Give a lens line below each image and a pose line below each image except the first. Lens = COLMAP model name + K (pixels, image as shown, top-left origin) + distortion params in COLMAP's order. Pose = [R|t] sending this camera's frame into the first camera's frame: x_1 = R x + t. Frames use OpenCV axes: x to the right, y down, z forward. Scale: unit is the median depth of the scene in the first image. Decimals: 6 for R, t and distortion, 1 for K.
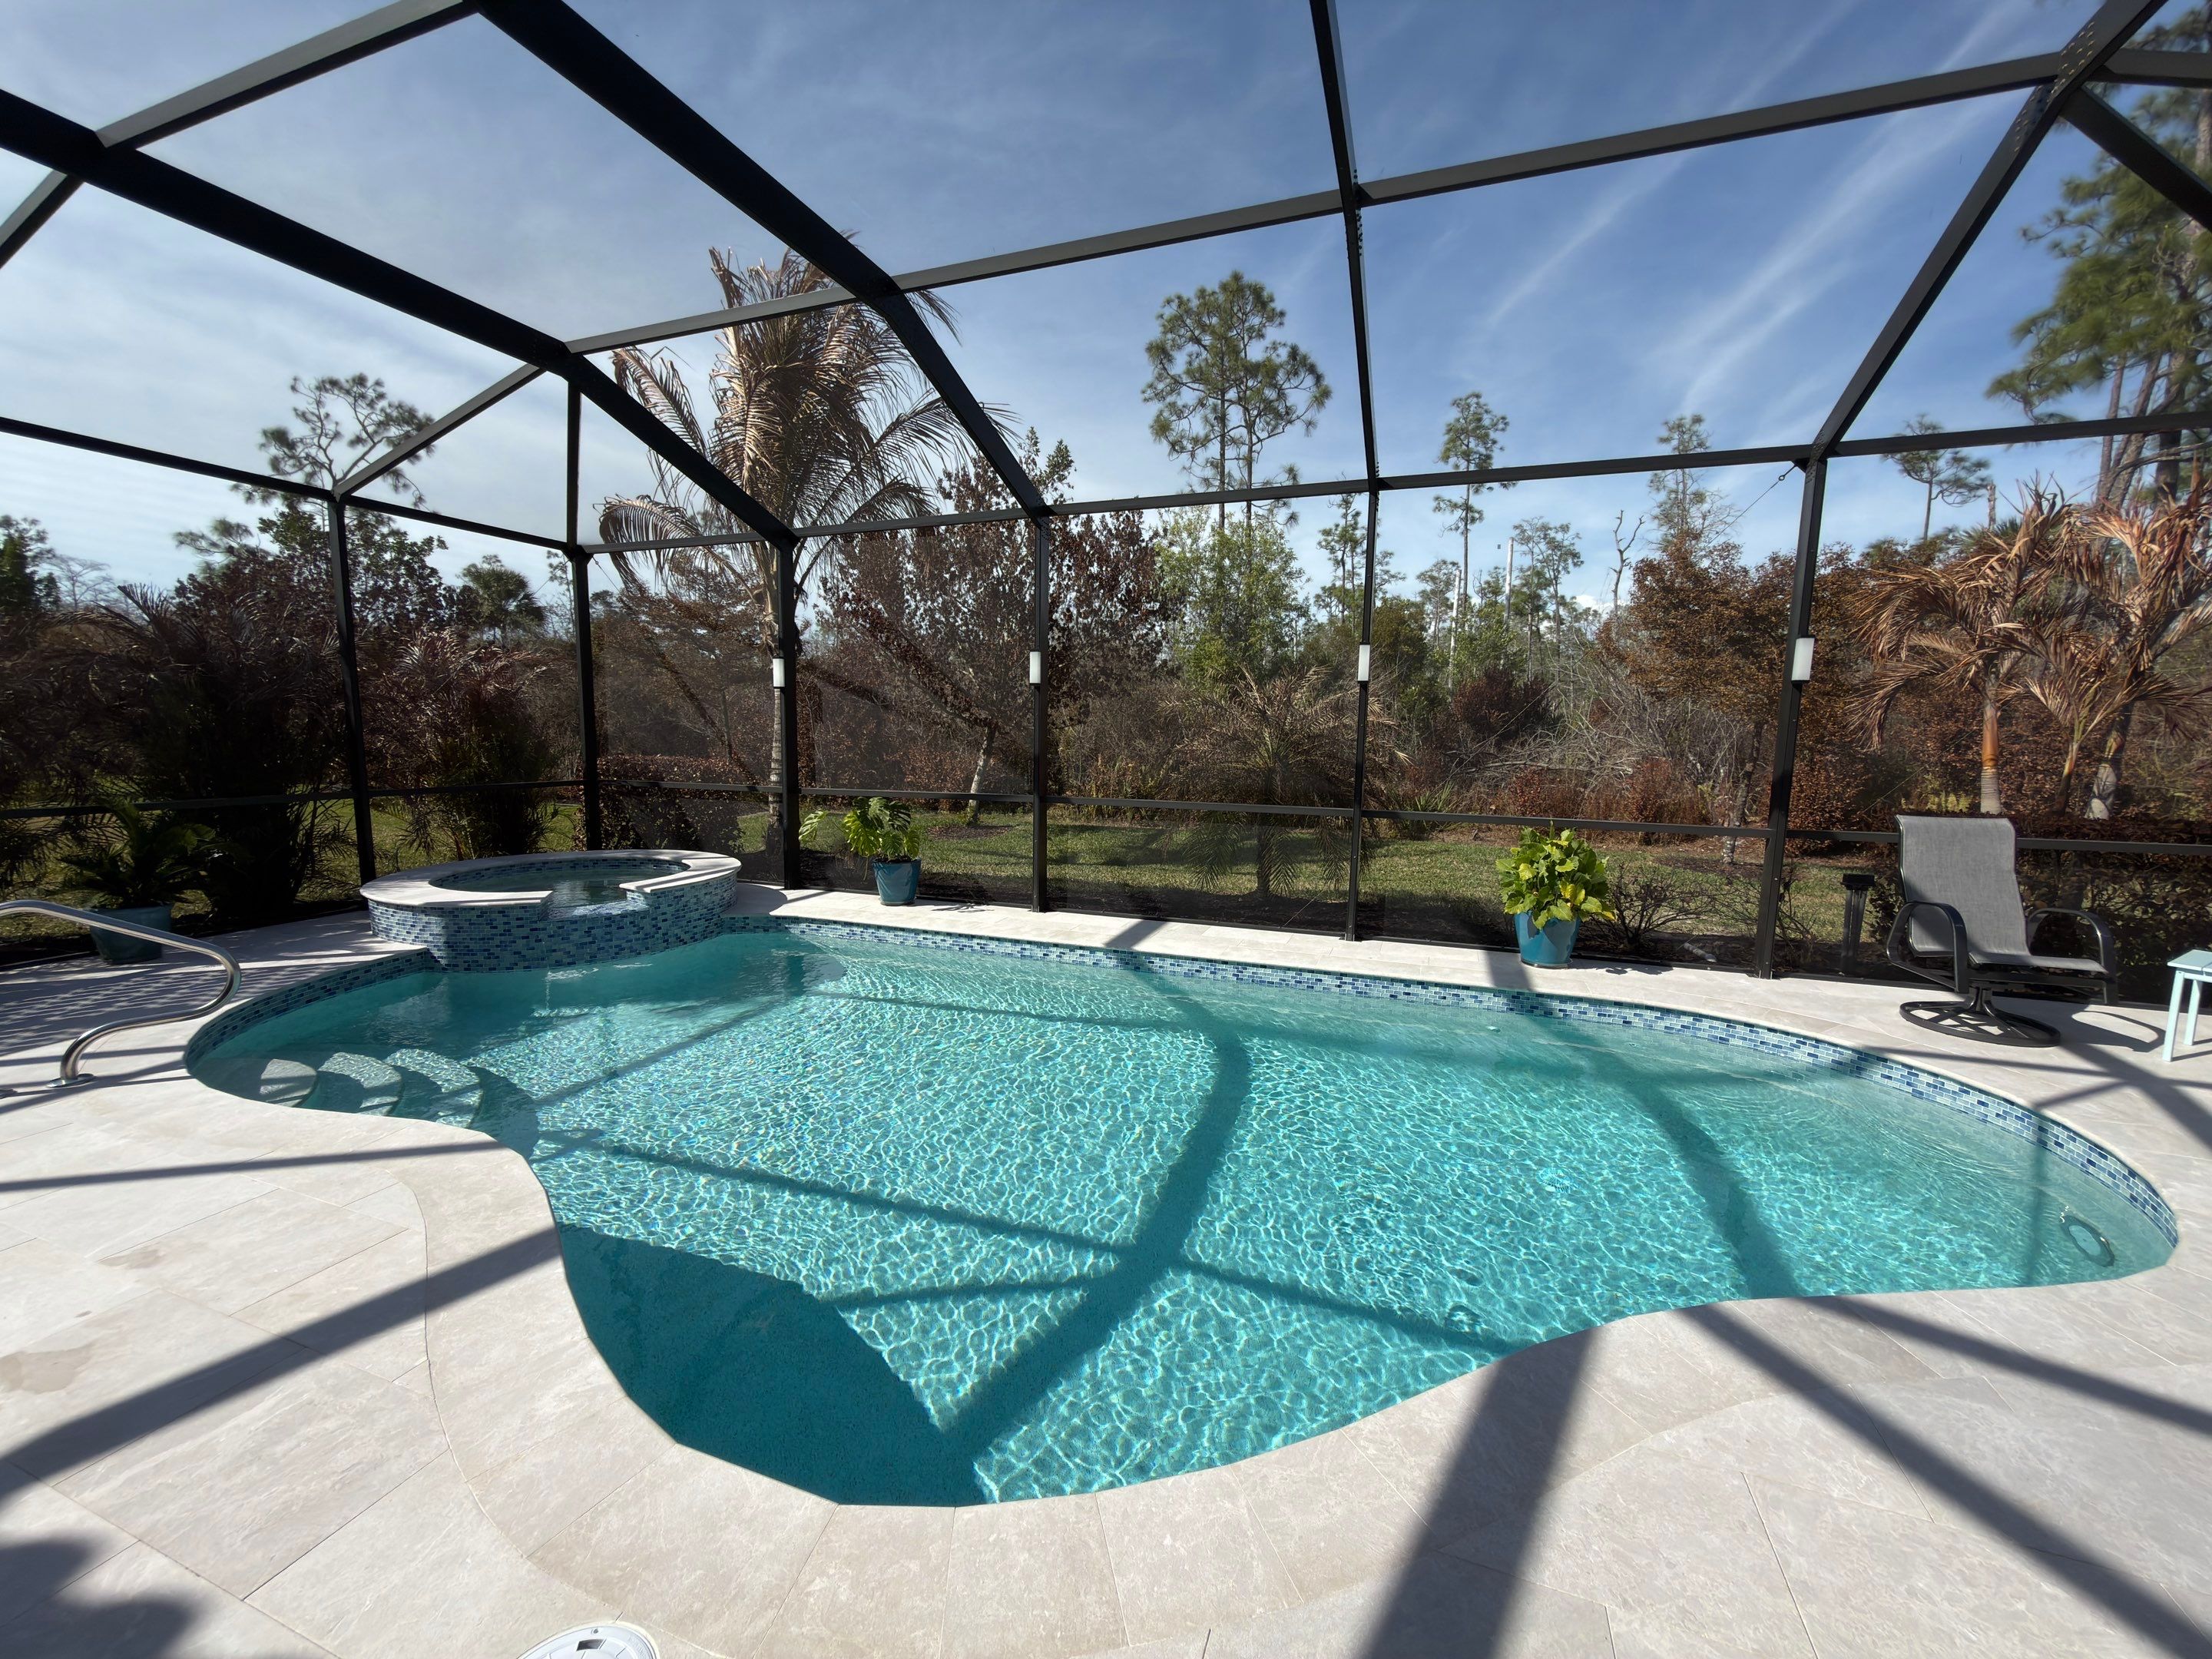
lens RADIAL K [[883.8, 0, 1102.5], [0, 883.8, 831.0], [0, 0, 1]] dist [-0.002071, 0.000818]
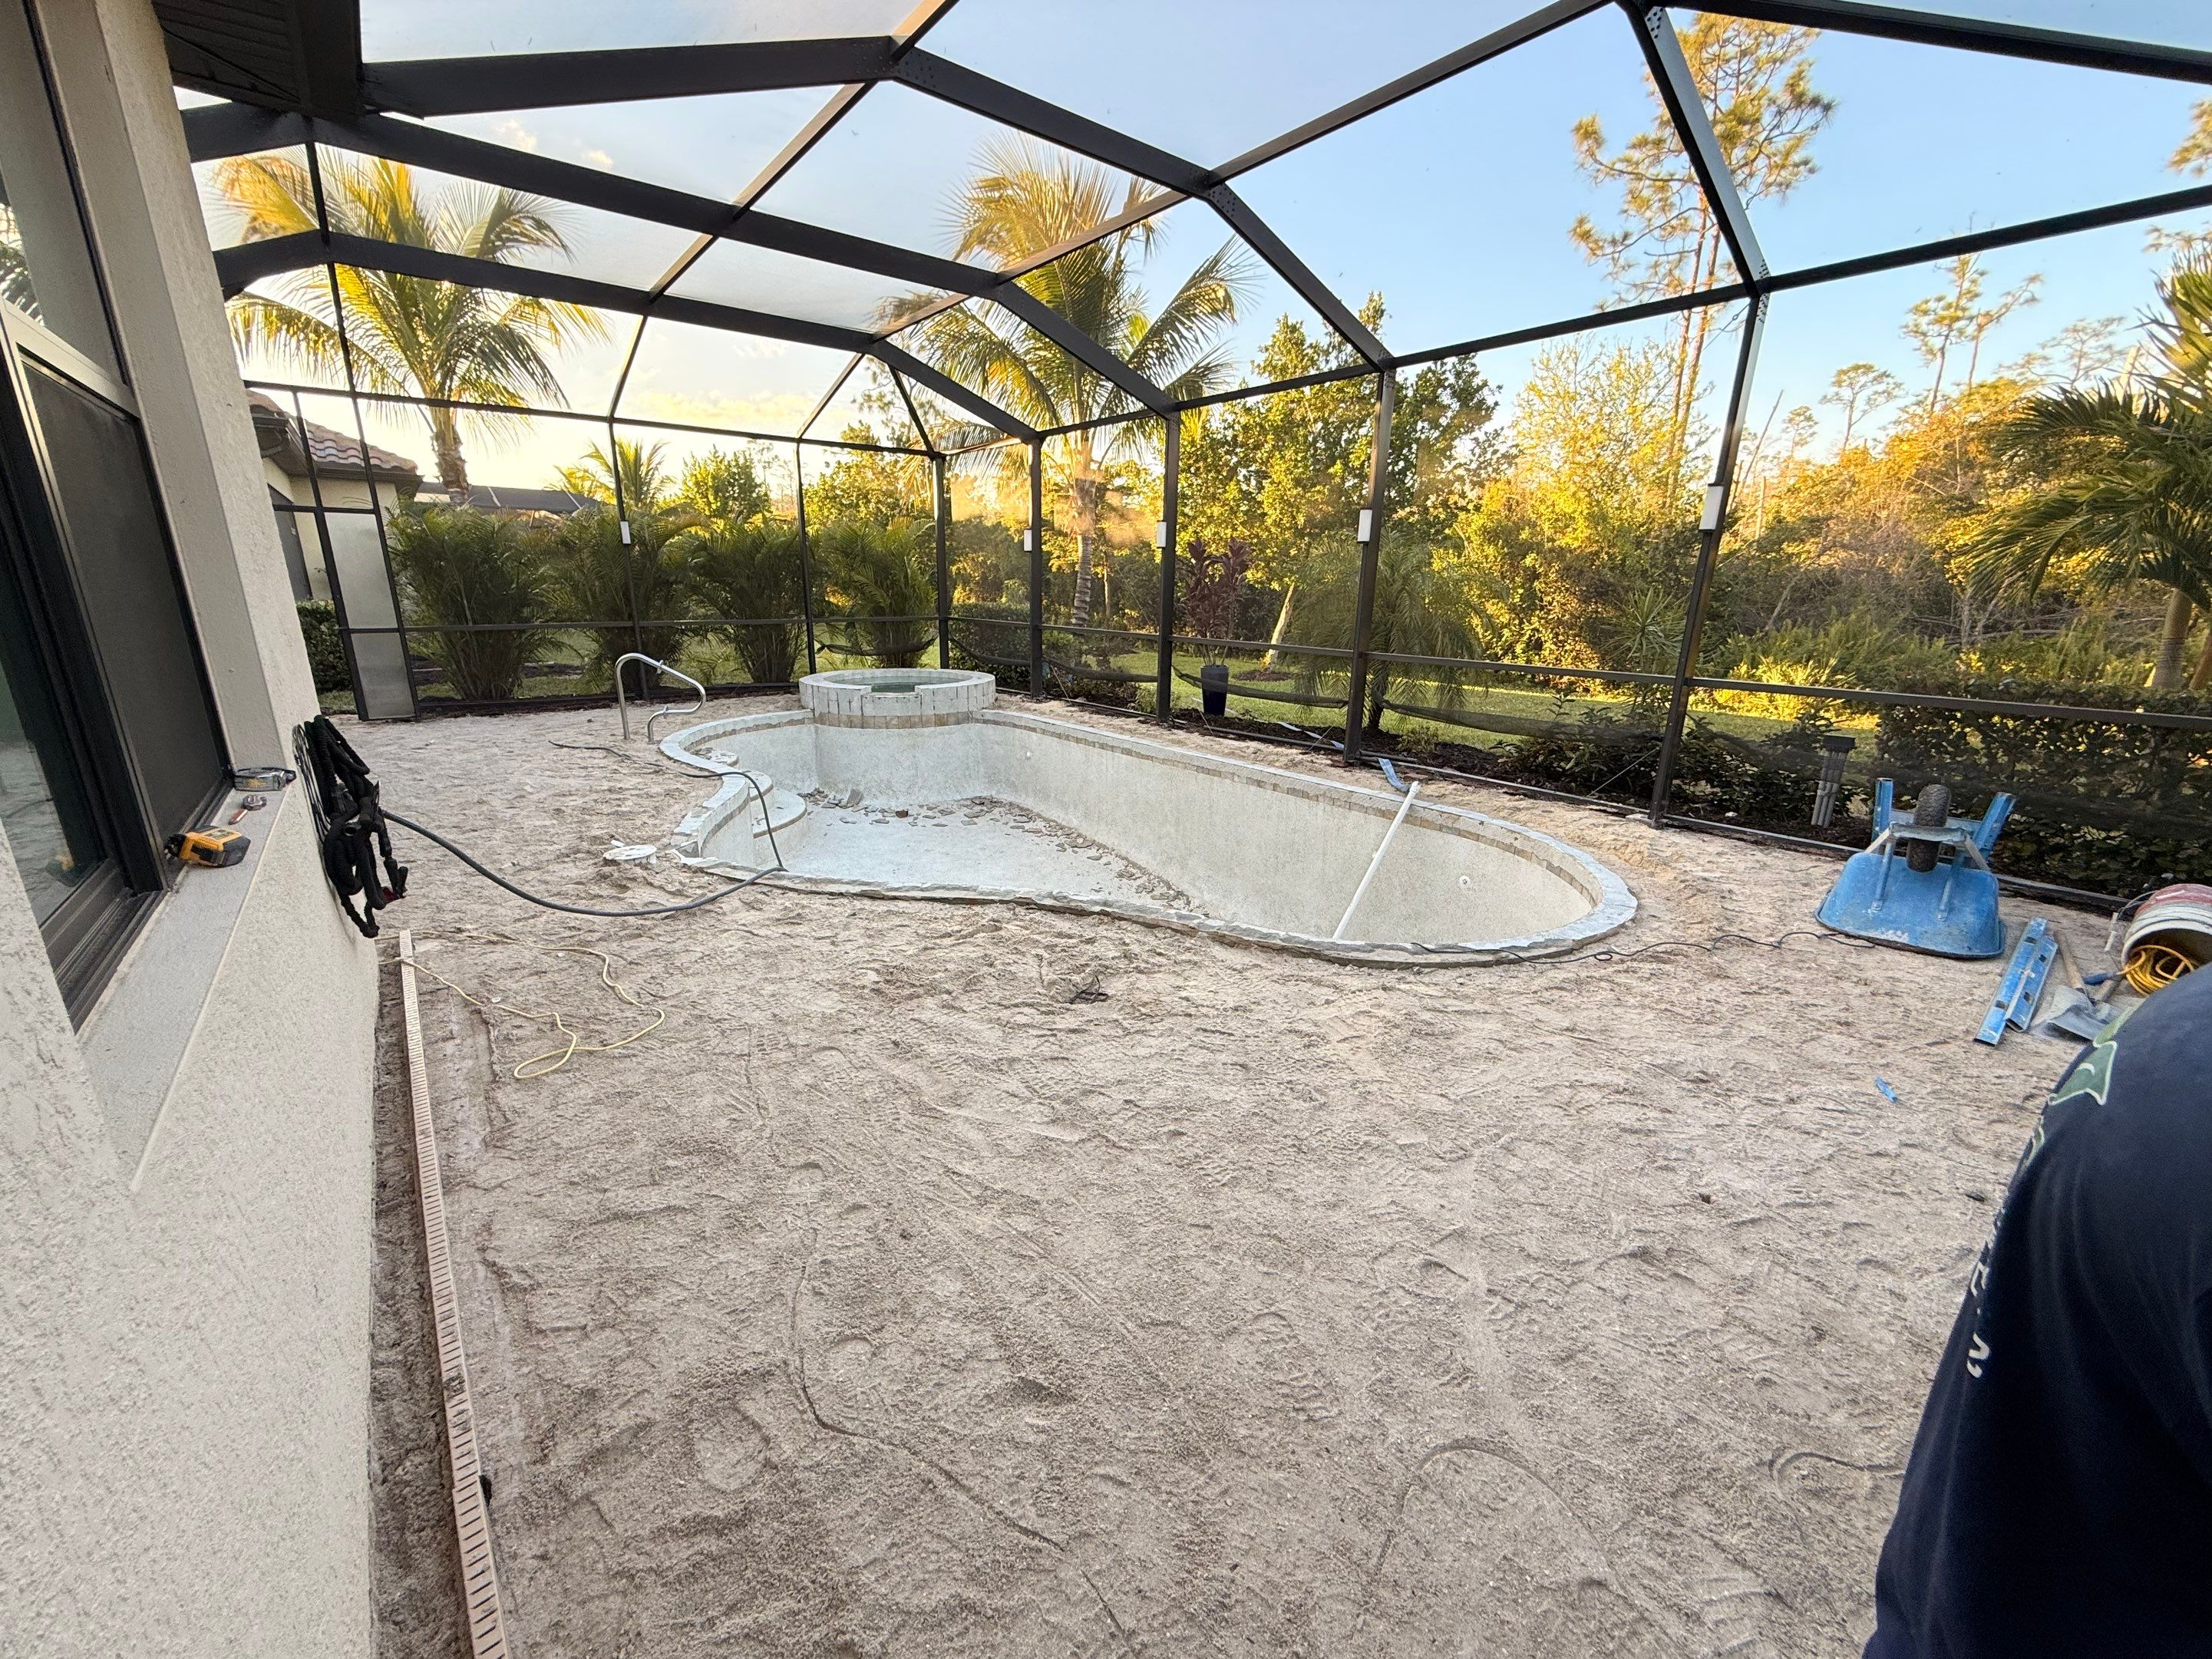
lens RADIAL K [[883.7, 0, 1097.5], [0, 883.7, 835.9], [0, 0, 1]] dist [-0.002071, 0.000818]
pose [[0.854171, 0.144944, -0.499382, 0.612669], [-0.062616, 0.982048, 0.177934, 0.032868], [0.516208, -0.120717, 0.847913, -0.243213]]
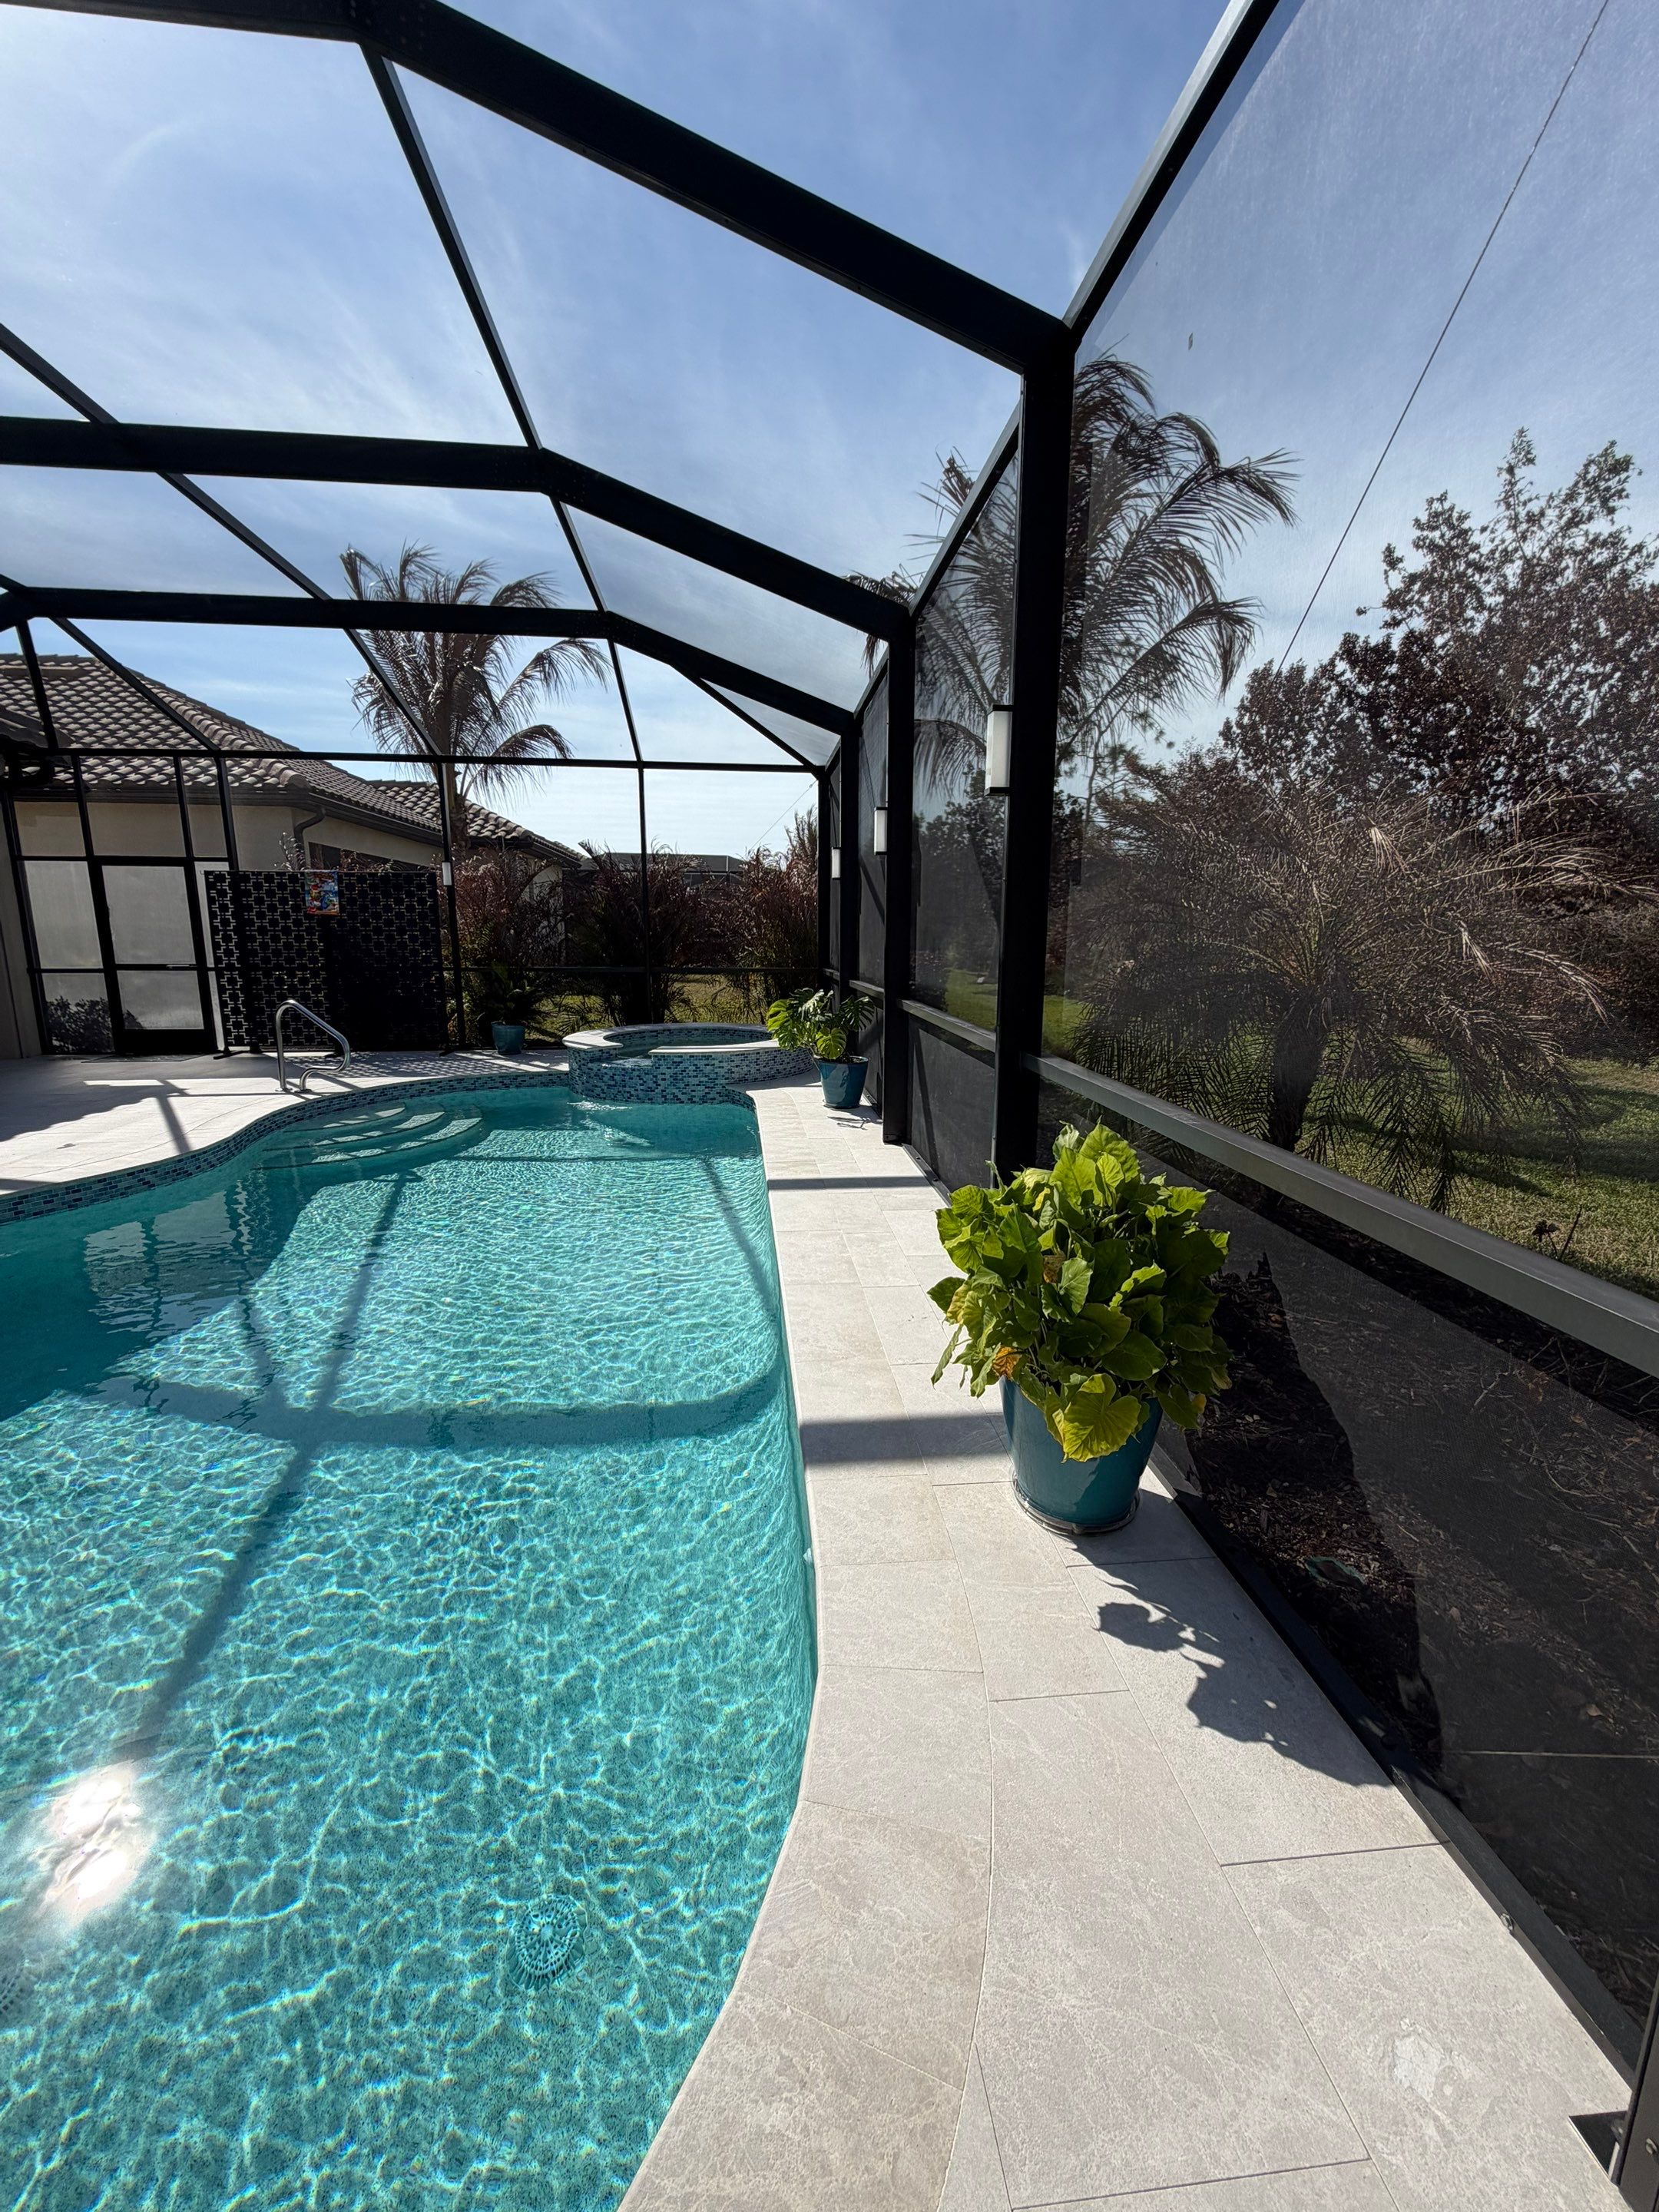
lens RADIAL K [[883.8, 0, 828.8], [0, 883.8, 1095.7], [0, 0, 1]] dist [-0.002071, 0.000818]
pose [[0.459627, 0.156826, -0.874156, 0.680207], [-0.103827, 0.987025, 0.122483, -0.048796], [0.882022, 0.034464, 0.469946, 0.640505]]
